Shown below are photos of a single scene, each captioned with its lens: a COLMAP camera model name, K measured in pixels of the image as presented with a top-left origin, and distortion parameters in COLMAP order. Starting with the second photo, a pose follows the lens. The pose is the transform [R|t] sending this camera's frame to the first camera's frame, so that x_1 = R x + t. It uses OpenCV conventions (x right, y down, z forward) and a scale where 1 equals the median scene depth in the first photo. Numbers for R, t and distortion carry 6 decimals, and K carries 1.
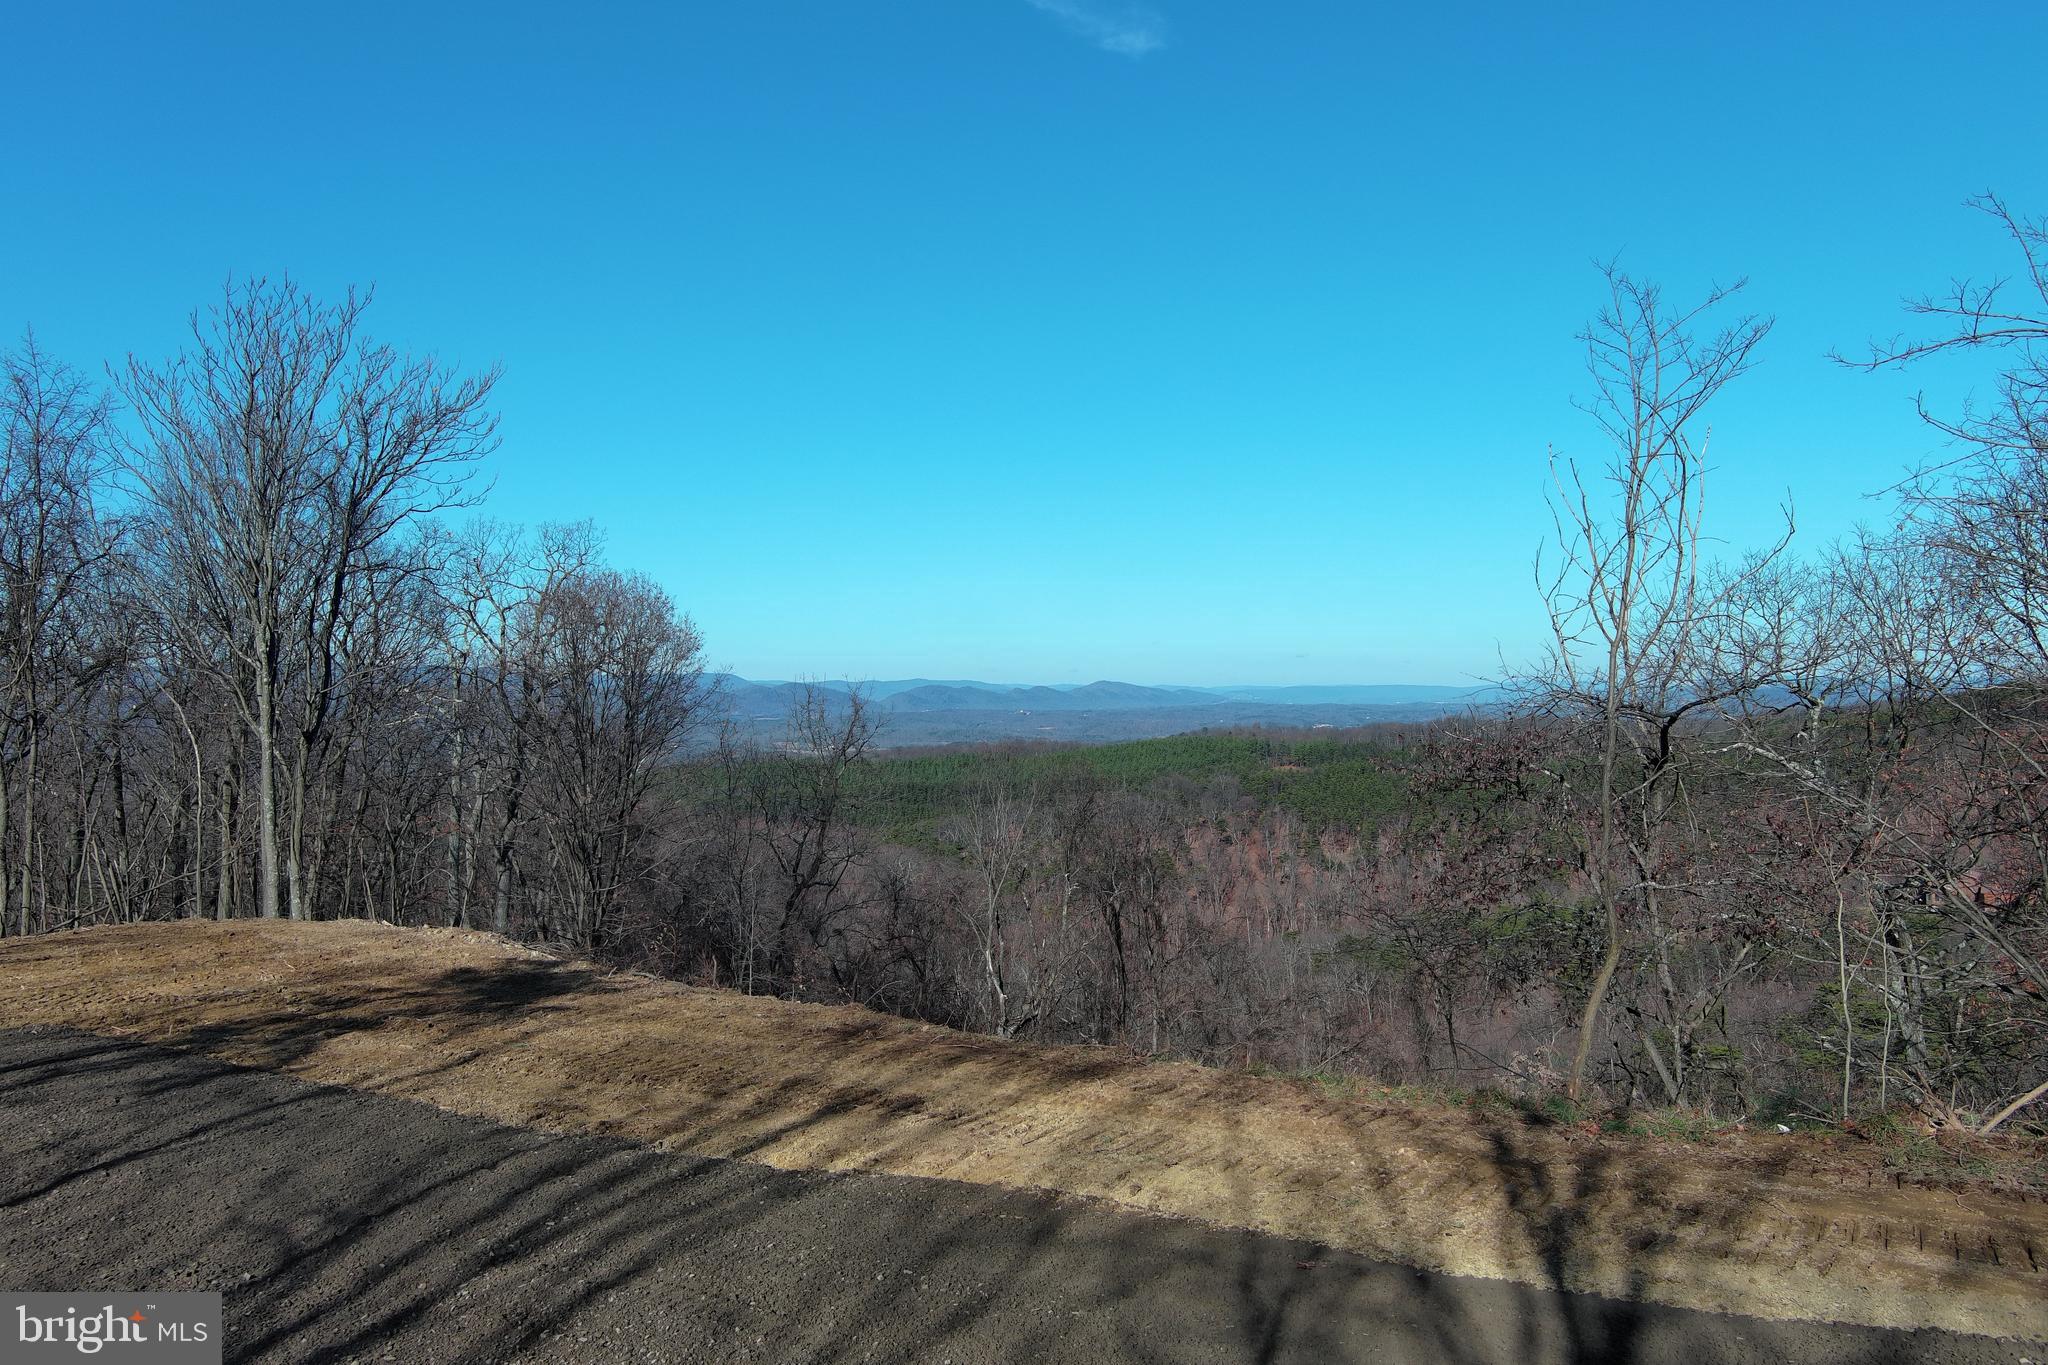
lens RADIAL K [[1580.6, 0, 1020.3], [0, 1580.6, 683.6], [0, 0, 1]] dist [0.010811, -0.013925]
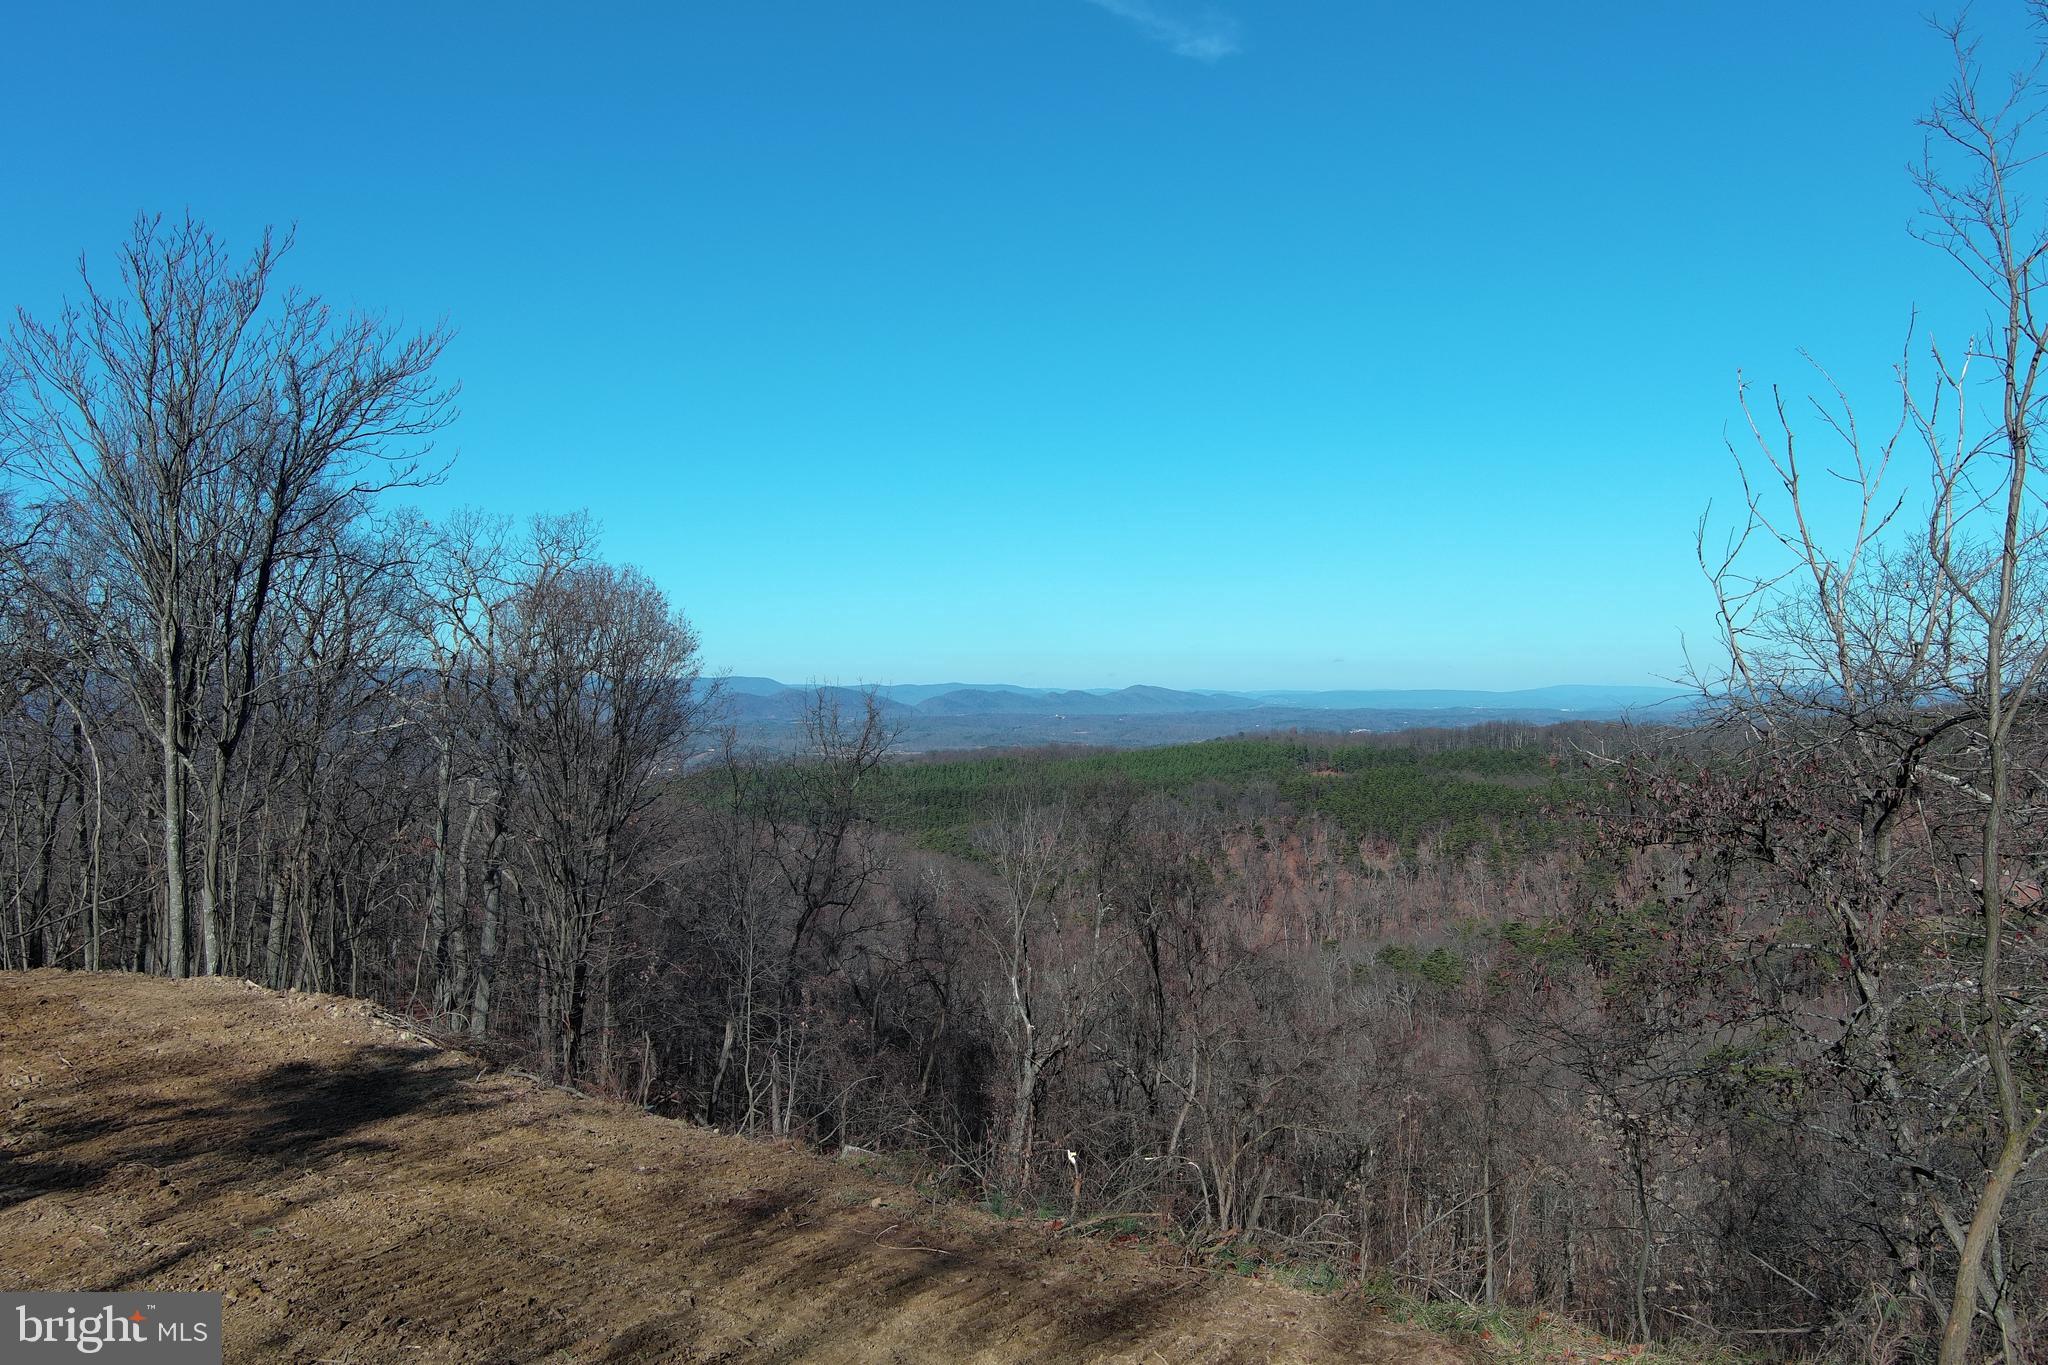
lens RADIAL K [[1580.6, 0, 1021.9], [0, 1580.6, 682.5], [0, 0, 1]] dist [0.010811, -0.013925]
pose [[0.999768, 0.001330, -0.021476, 0.006026], [-0.001401, 0.999994, -0.003307, -0.000100], [0.021472, 0.003336, 0.999764, 0.125171]]
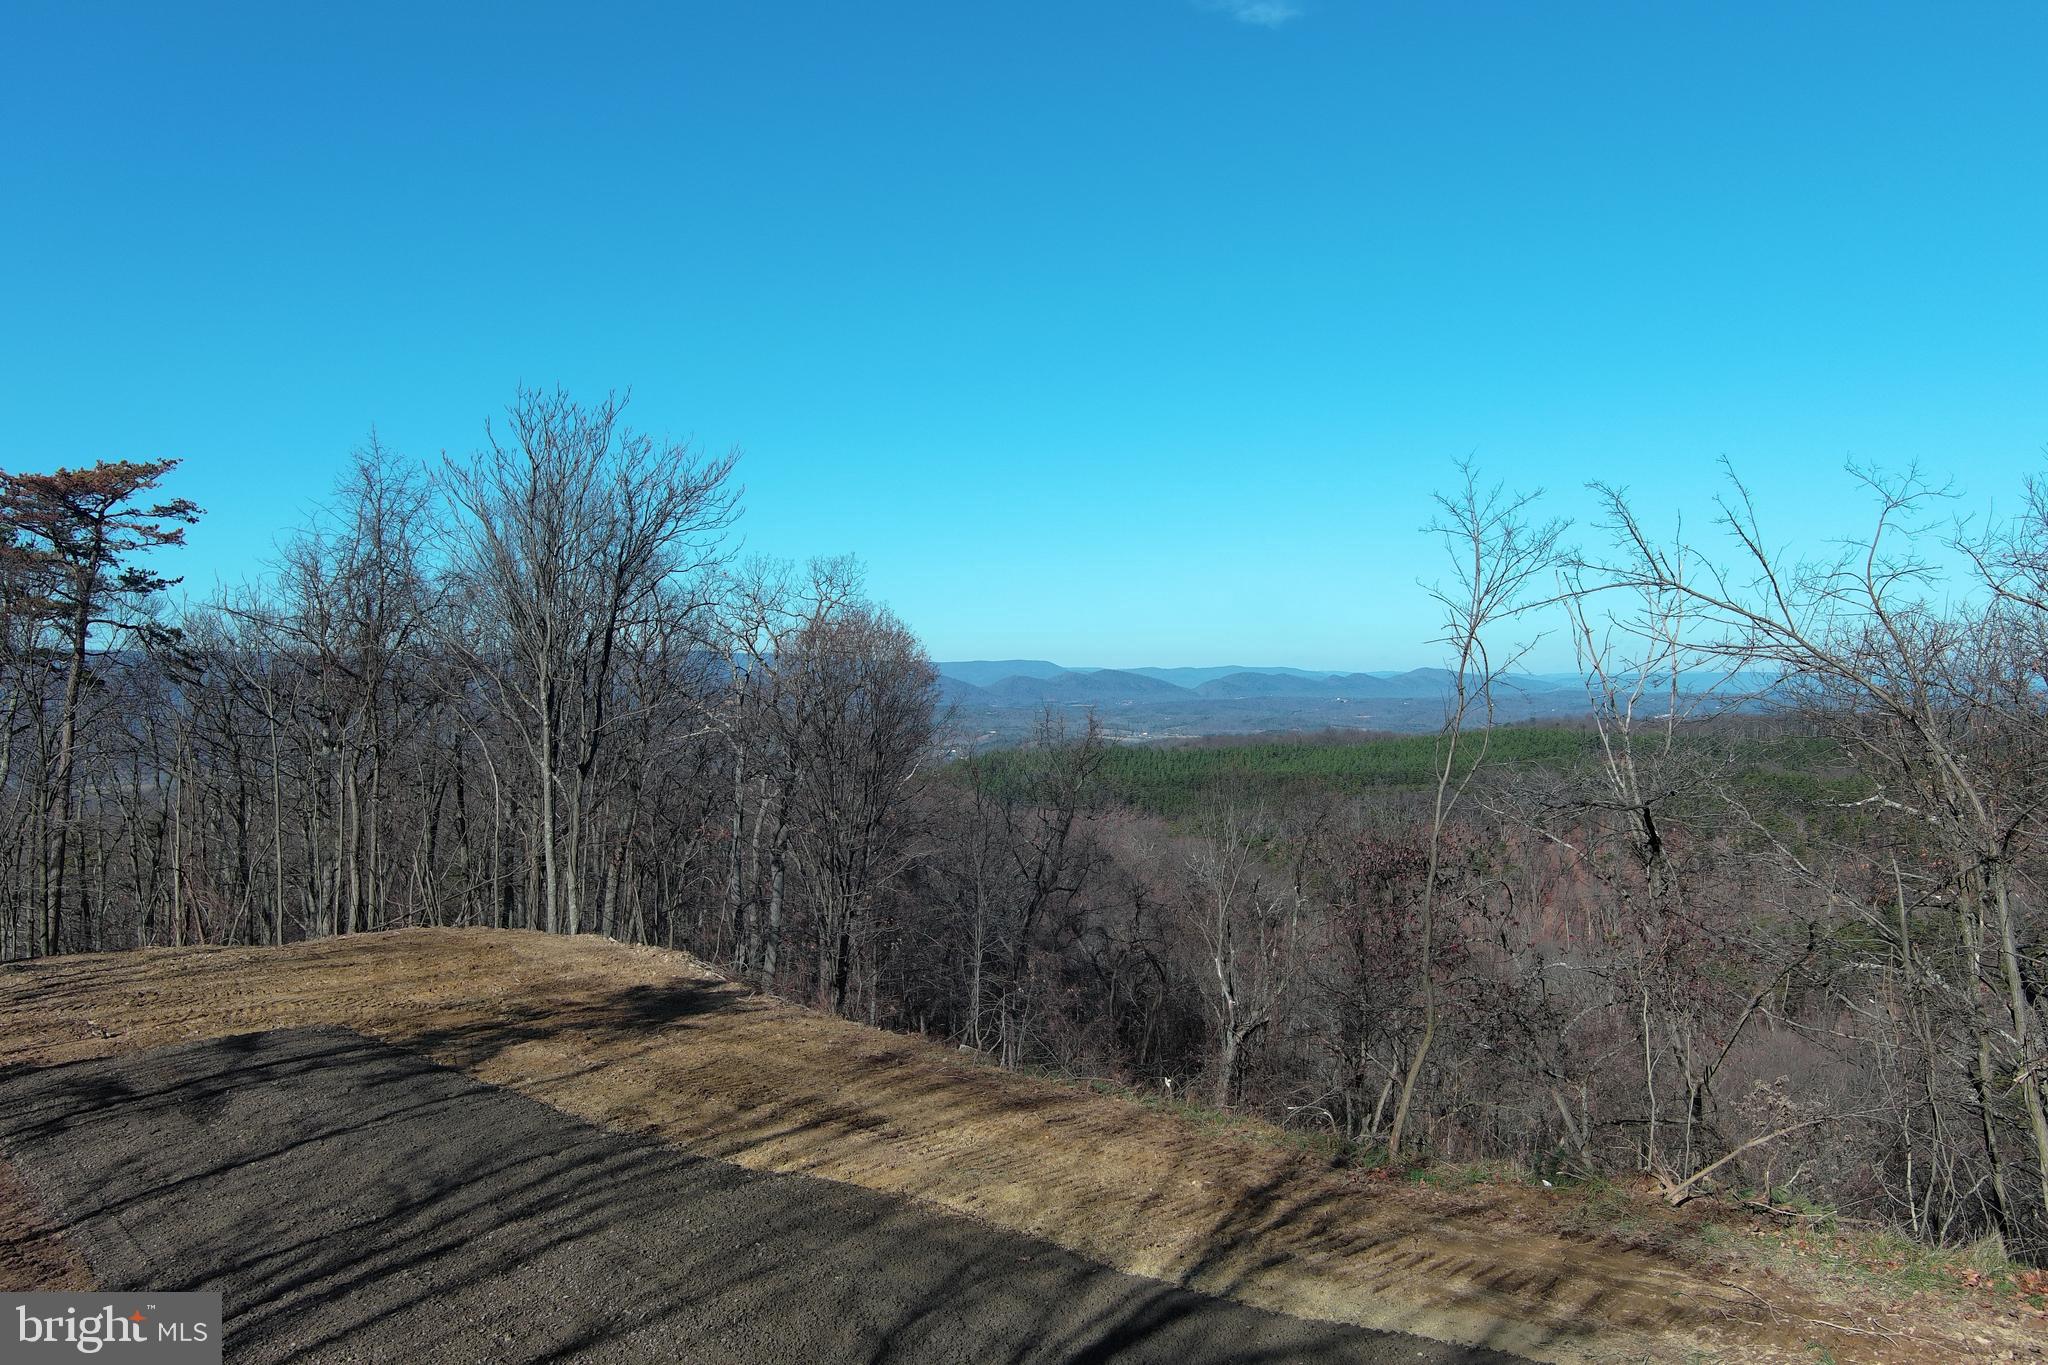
lens RADIAL K [[1580.6, 0, 1025.8], [0, 1580.6, 680.4], [0, 0, 1]] dist [0.010811, -0.013925]
pose [[0.980988, 0.001812, -0.194058, 0.095267], [-0.000620, 0.999981, 0.006200, -0.035816], [0.194065, -0.005961, 0.980971, -0.088008]]
